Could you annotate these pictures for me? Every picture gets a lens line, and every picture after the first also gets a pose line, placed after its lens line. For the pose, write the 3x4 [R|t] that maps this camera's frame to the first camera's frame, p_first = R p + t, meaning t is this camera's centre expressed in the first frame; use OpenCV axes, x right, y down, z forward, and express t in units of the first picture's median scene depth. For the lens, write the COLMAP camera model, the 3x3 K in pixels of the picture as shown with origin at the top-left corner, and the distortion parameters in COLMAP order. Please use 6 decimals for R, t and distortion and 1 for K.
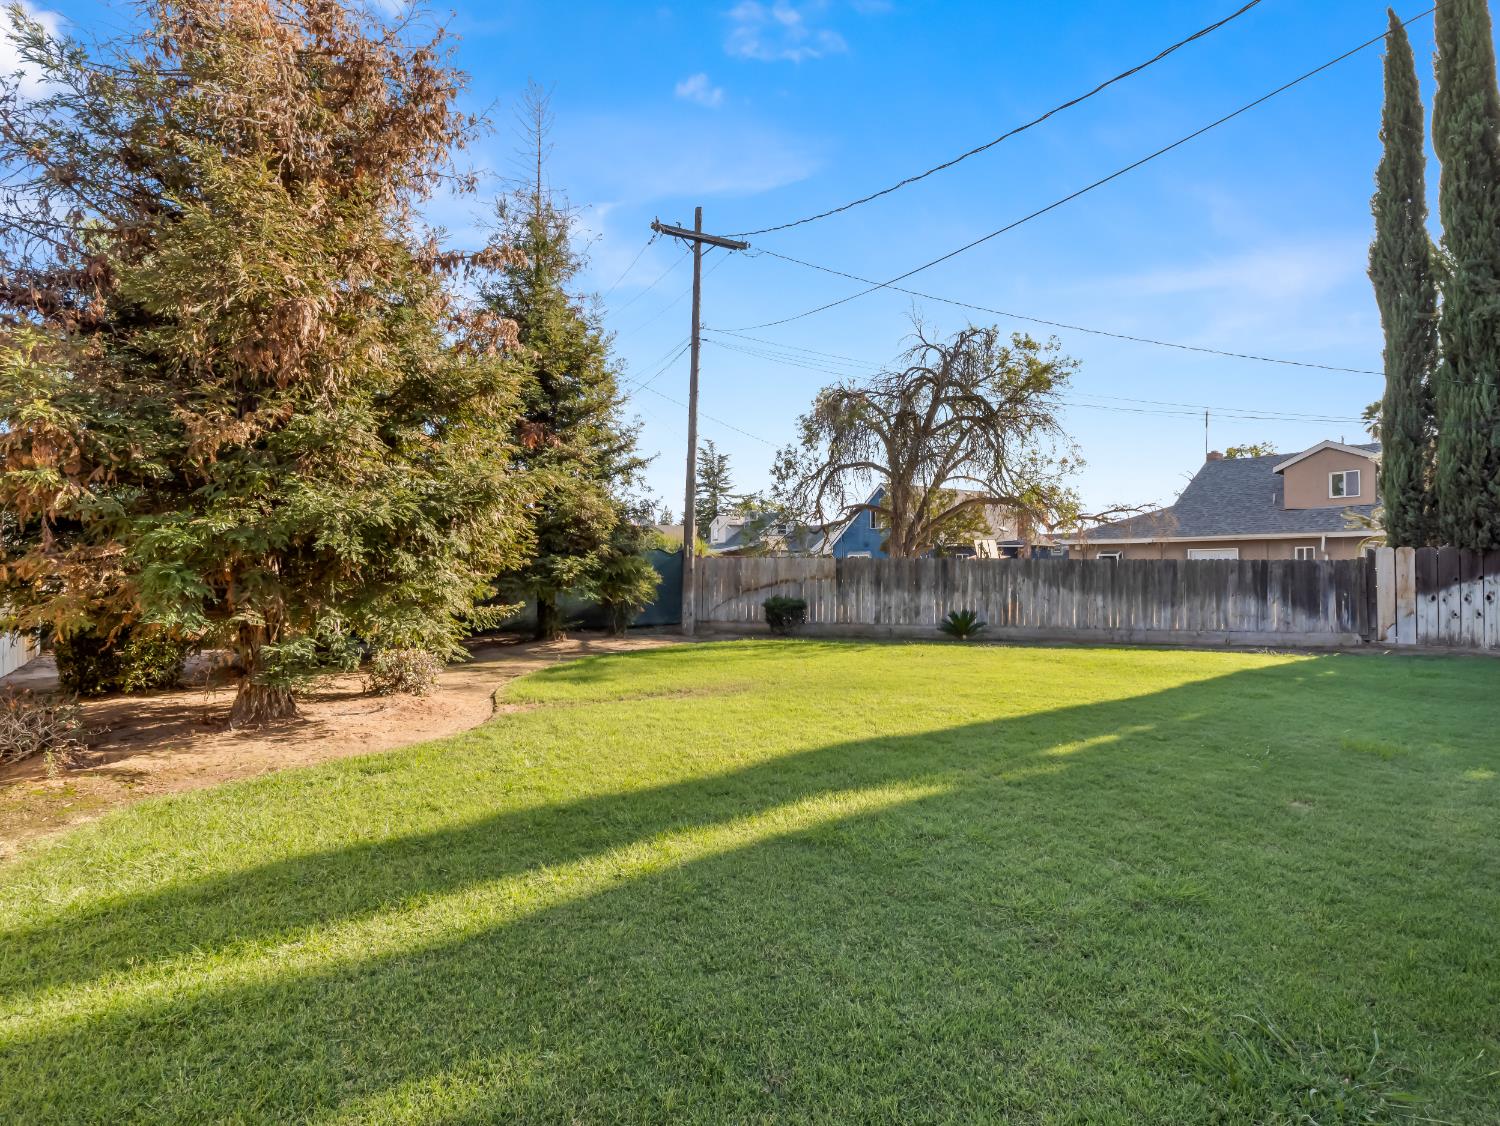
lens RADIAL K [[710.9, 0, 750.0], [0, 710.9, 563.0], [0, 0, 1]] dist [-0.005198, -0.012078]
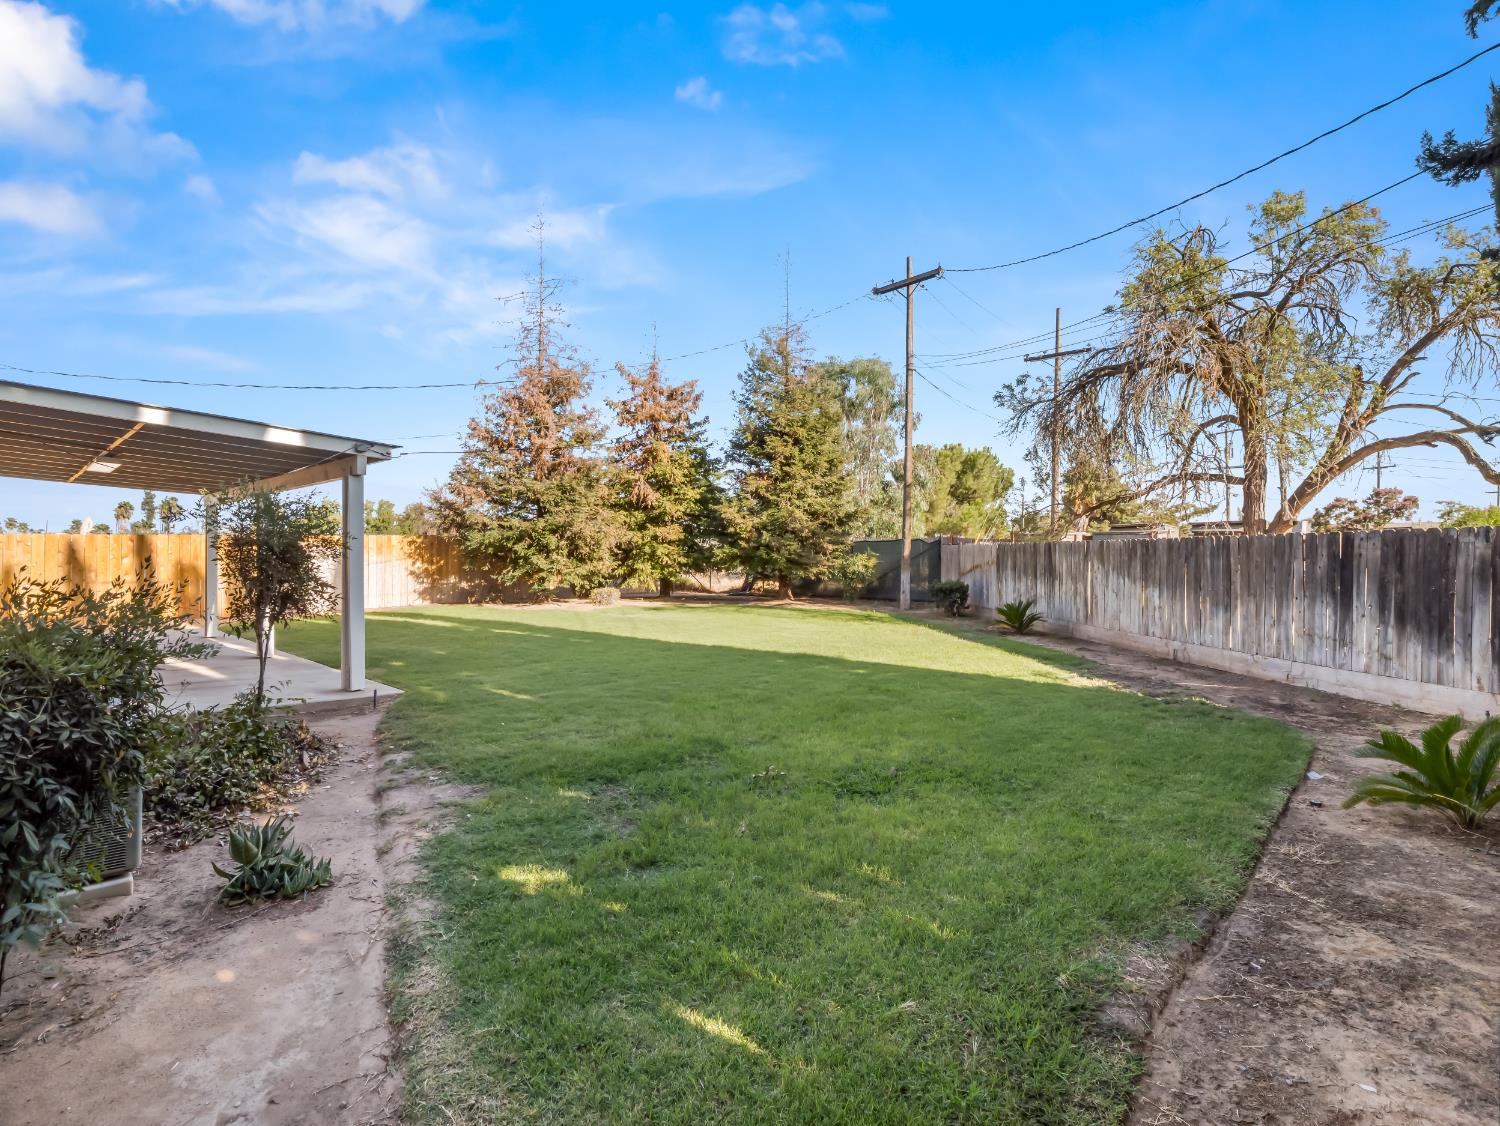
lens RADIAL K [[710.9, 0, 750.0], [0, 710.9, 563.0], [0, 0, 1]] dist [-0.005198, -0.012078]
pose [[0.278511, 0.005429, -0.960418, 1.078010], [-0.004729, 0.999980, 0.004281, 0.018486], [0.960421, 0.003350, 0.278531, 0.426130]]
